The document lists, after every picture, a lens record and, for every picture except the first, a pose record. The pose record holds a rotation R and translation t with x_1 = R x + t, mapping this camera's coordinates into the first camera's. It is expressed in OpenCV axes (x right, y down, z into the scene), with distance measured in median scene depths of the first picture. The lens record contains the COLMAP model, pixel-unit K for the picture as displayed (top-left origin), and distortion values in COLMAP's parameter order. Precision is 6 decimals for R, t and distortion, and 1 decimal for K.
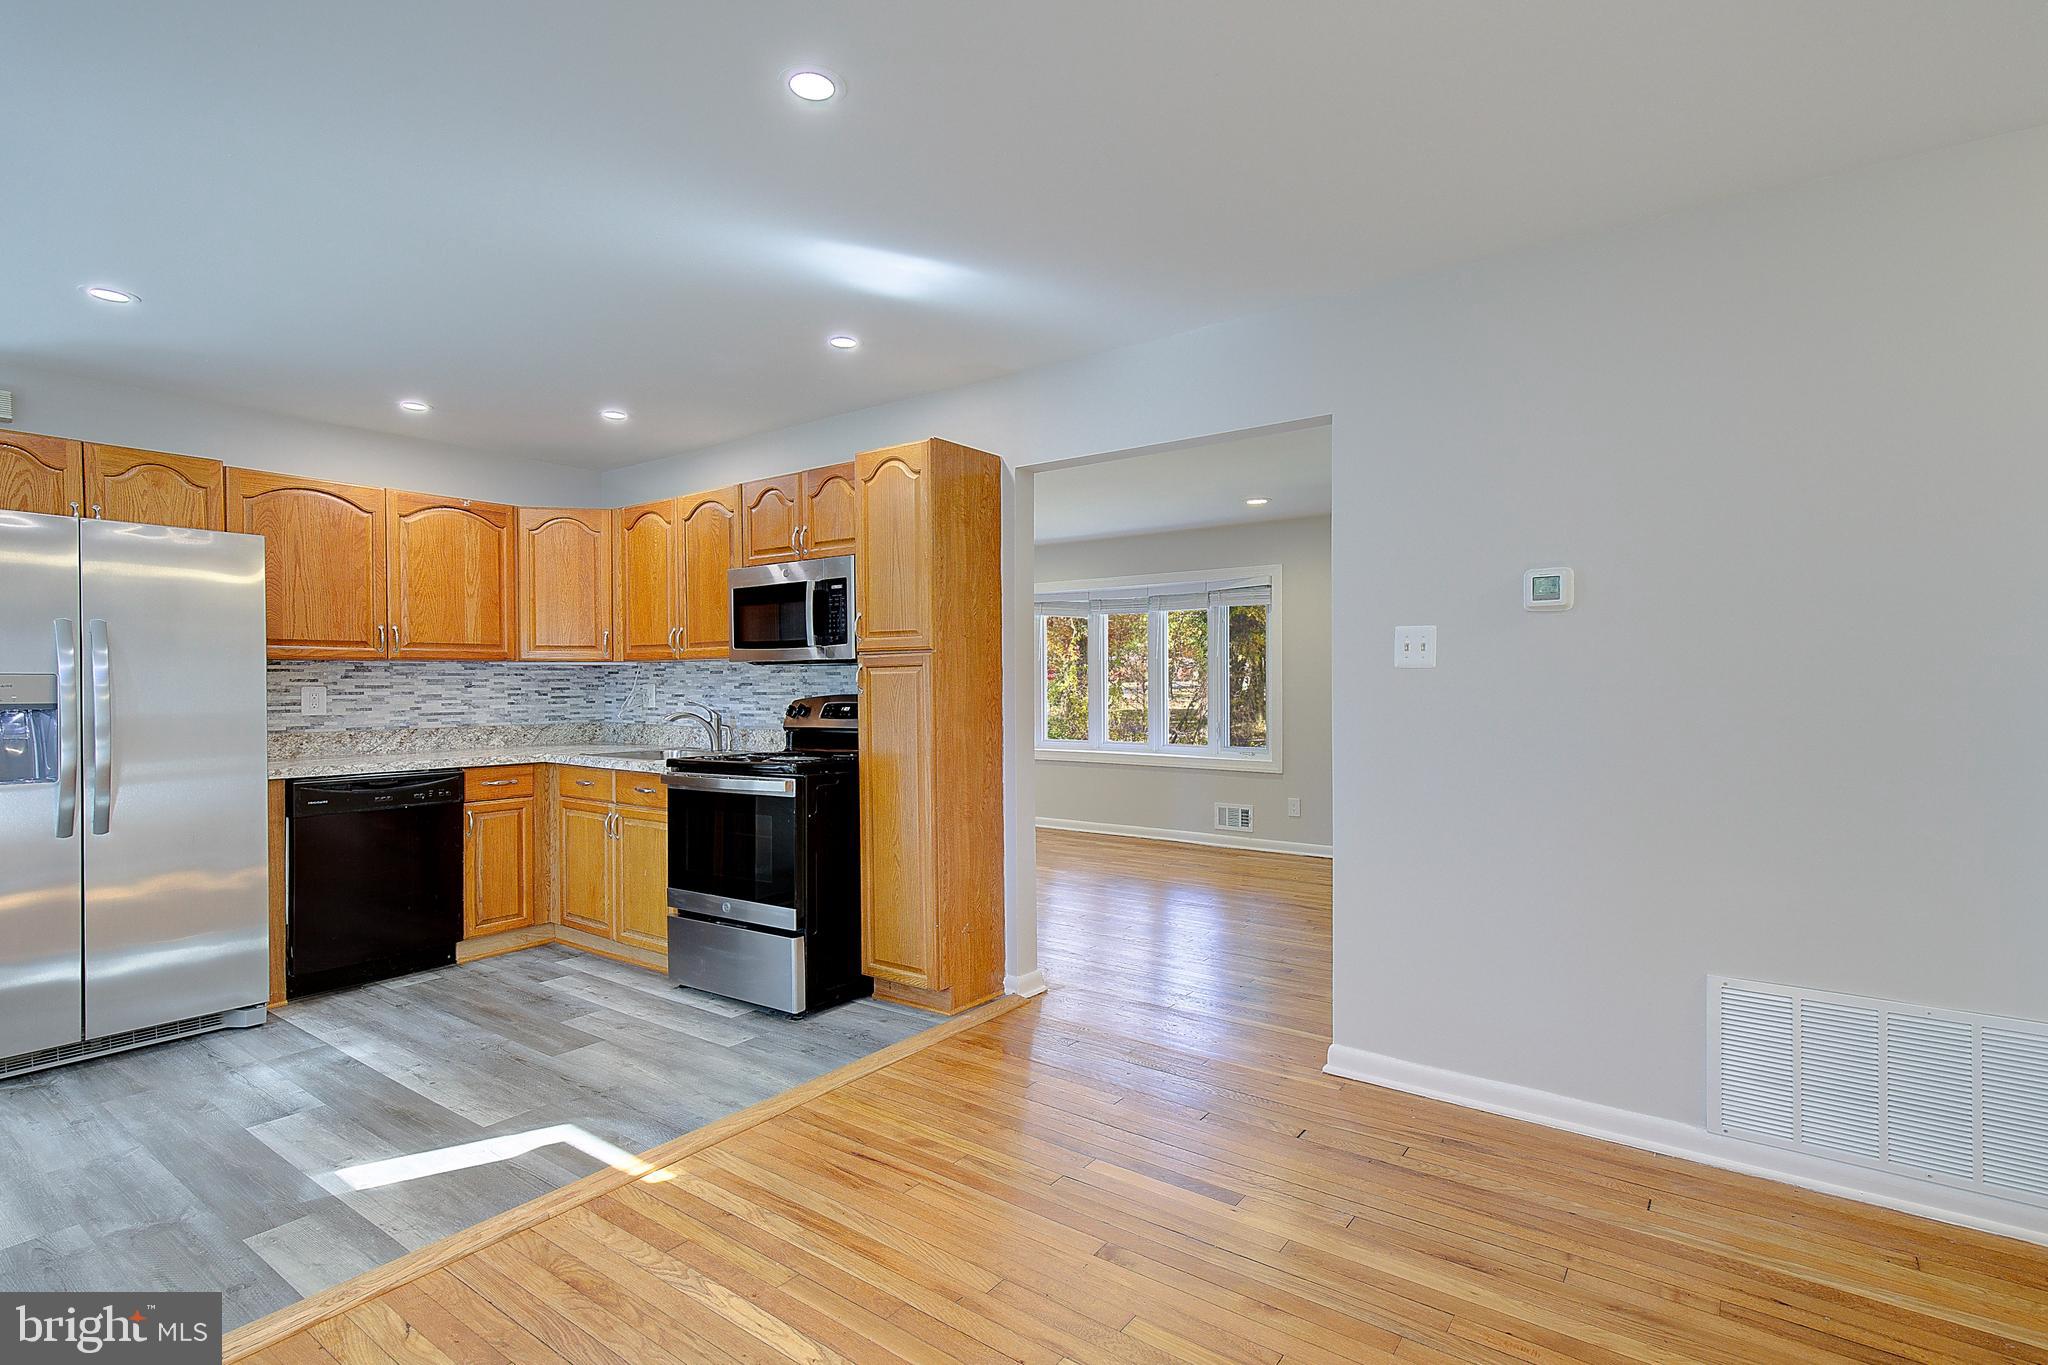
lens RADIAL K [[906.2, 0, 1060.7], [0, 906.2, 714.3], [0, 0, 1]] dist [0.001533, 0.004892]
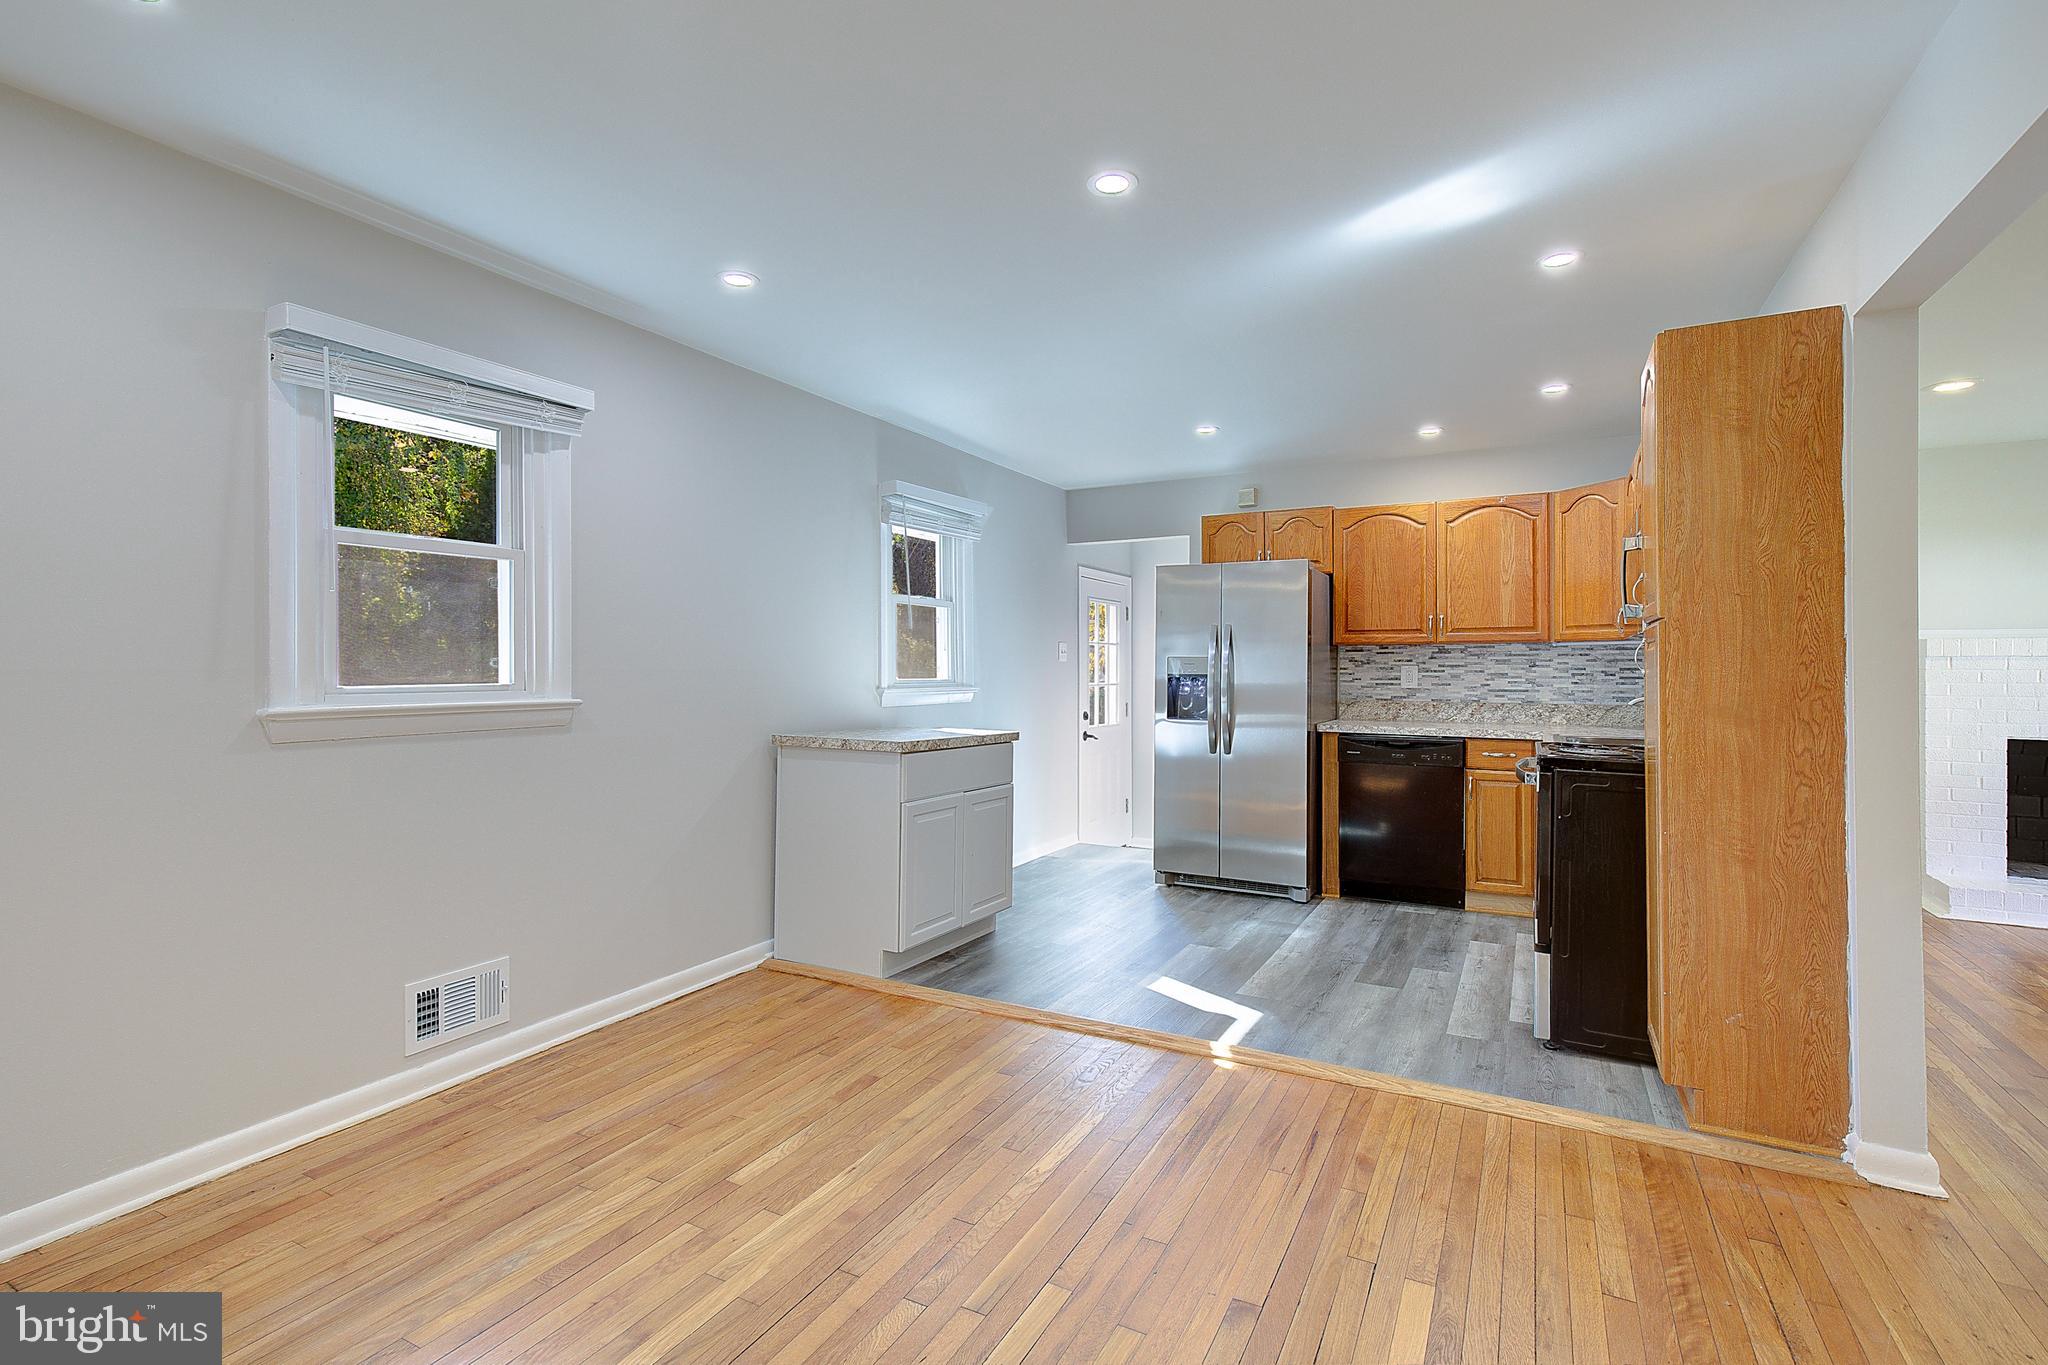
lens RADIAL K [[958.5, 0, 1058.5], [0, 958.5, 666.9], [0, 0, 1]] dist [-0.000852, 0.001409]
pose [[0.133628, 0.001777, -0.991030, 0.516197], [-0.035831, 0.999353, -0.003040, -0.007765], [0.990384, 0.035916, 0.133606, 0.376774]]
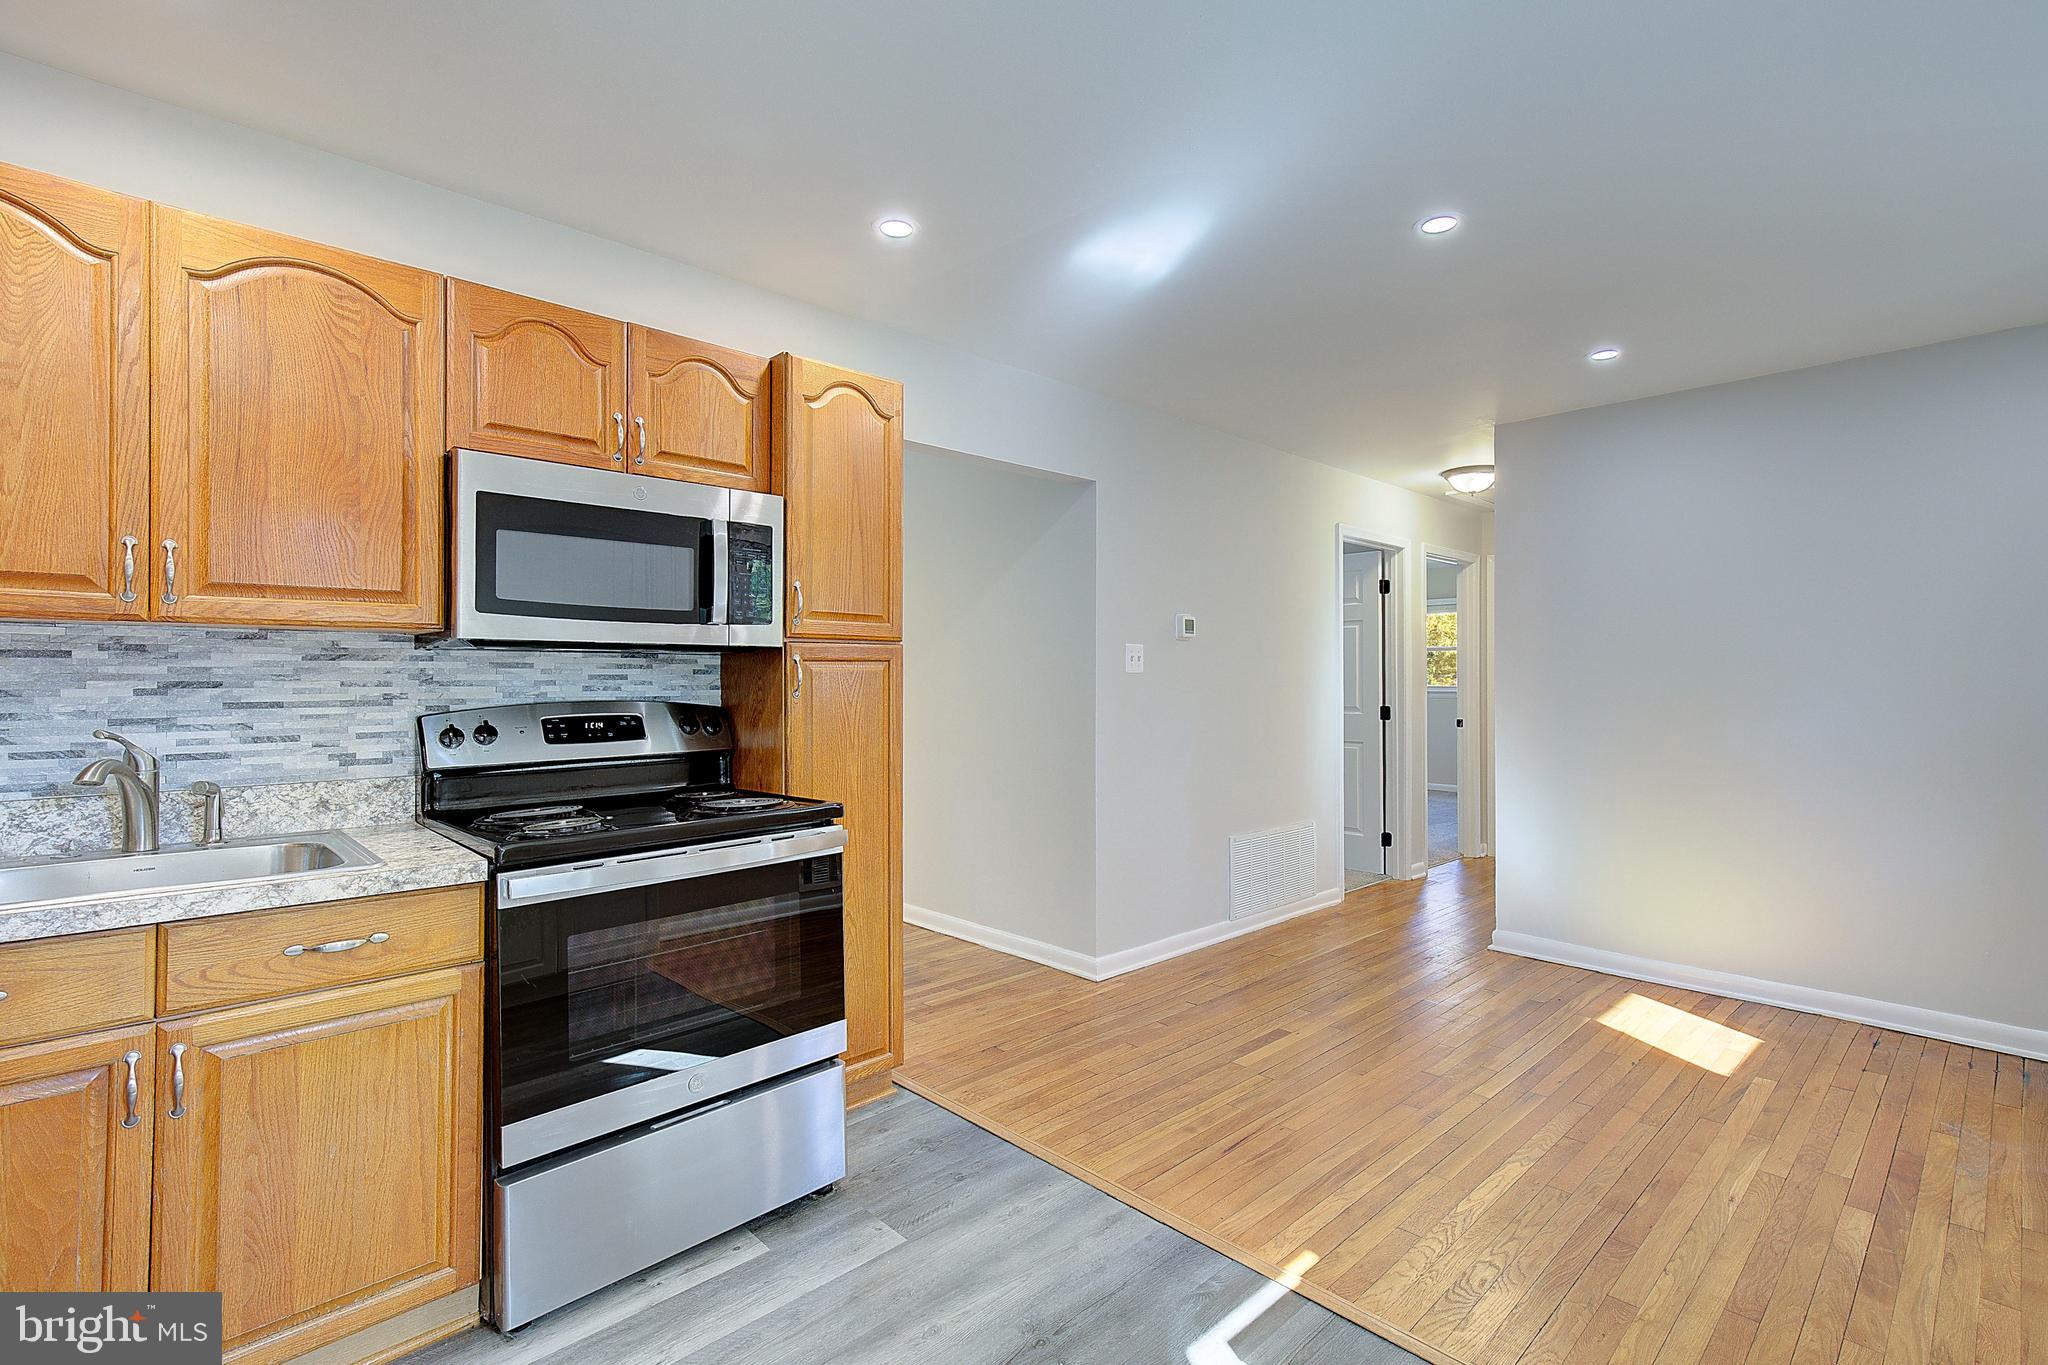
lens RADIAL K [[958.5, 0, 1013.0], [0, 958.5, 683.5], [0, 0, 1]] dist [-0.000852, 0.001409]
pose [[0.219511, -0.003871, 0.975602, -0.882268], [0.027626, 0.999616, -0.002250, -0.027594], [-0.975219, 0.027446, 0.219534, 0.658989]]
